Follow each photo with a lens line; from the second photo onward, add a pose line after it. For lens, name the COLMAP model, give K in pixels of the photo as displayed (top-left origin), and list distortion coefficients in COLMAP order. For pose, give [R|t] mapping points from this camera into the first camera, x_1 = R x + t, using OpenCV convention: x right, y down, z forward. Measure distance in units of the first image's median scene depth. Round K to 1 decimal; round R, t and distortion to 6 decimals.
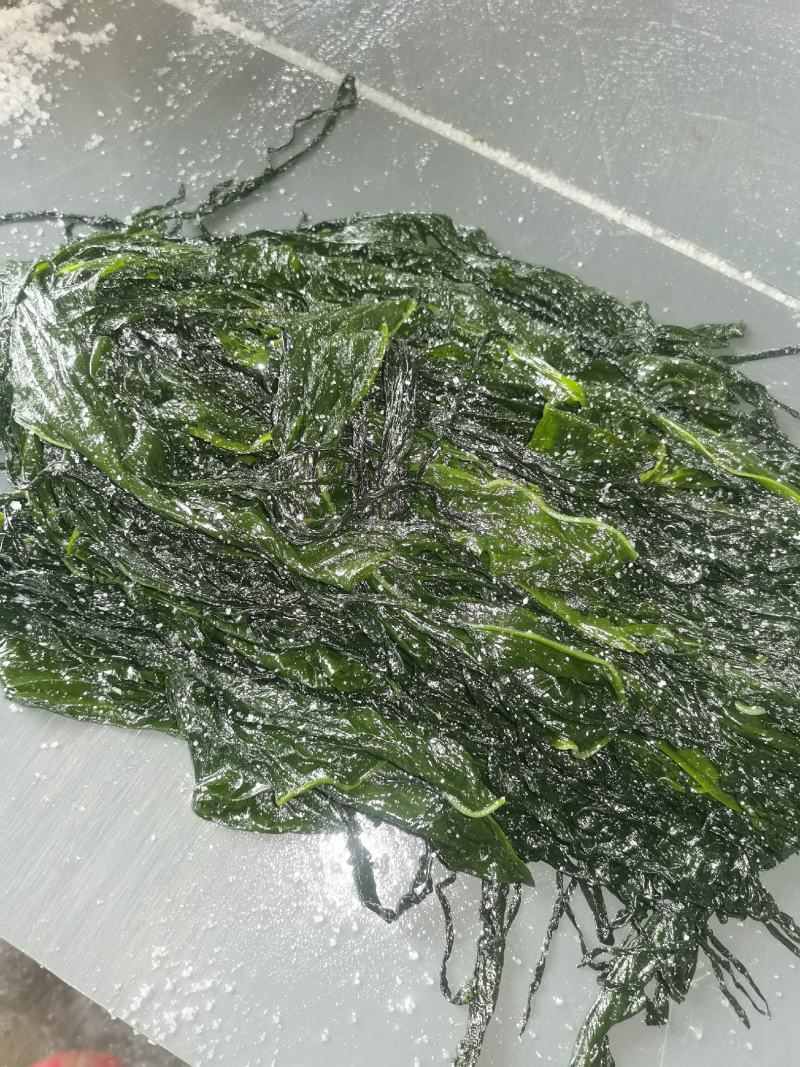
lens RADIAL K [[850.6, 0, 402.4], [0, 850.6, 534.0], [0, 0, 1]] dist [0.015987, -0.011997]
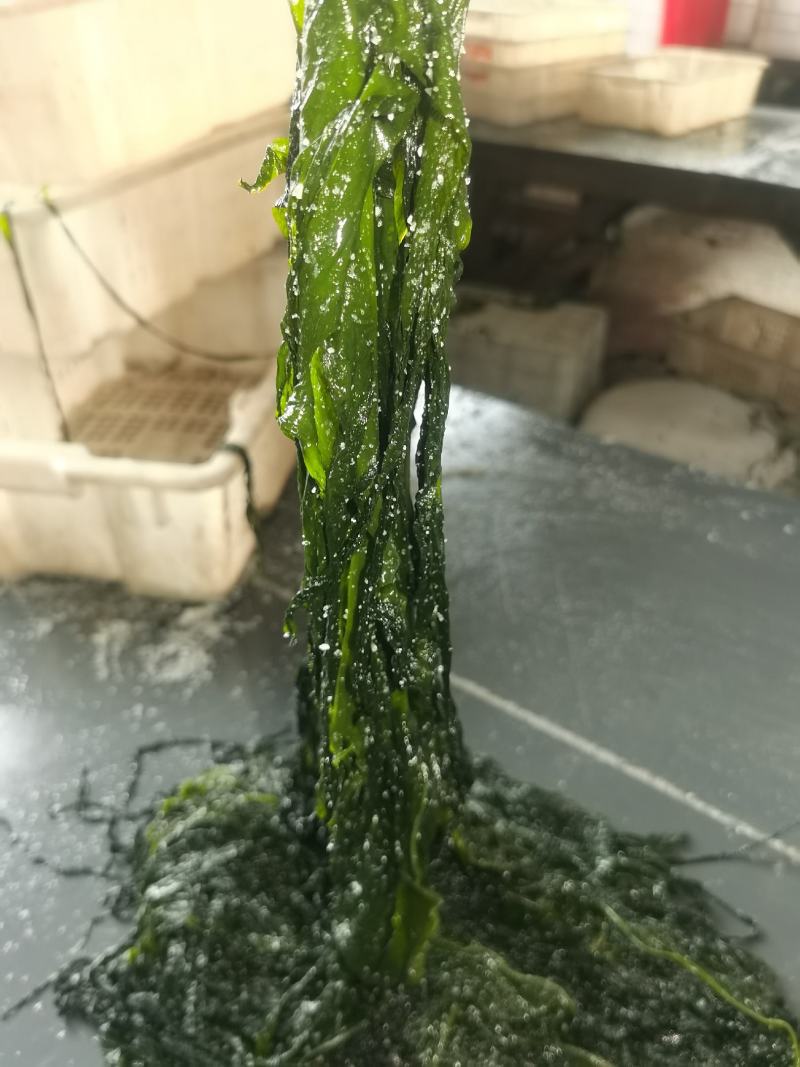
lens RADIAL K [[850.6, 0, 402.1], [0, 850.6, 530.5], [0, 0, 1]] dist [0.015987, -0.011997]
pose [[0.994379, 0.003017, -0.105841, 0.091524], [-0.056821, 0.858674, -0.509363, 0.052203], [0.089346, 0.512514, 0.854018, -0.419445]]
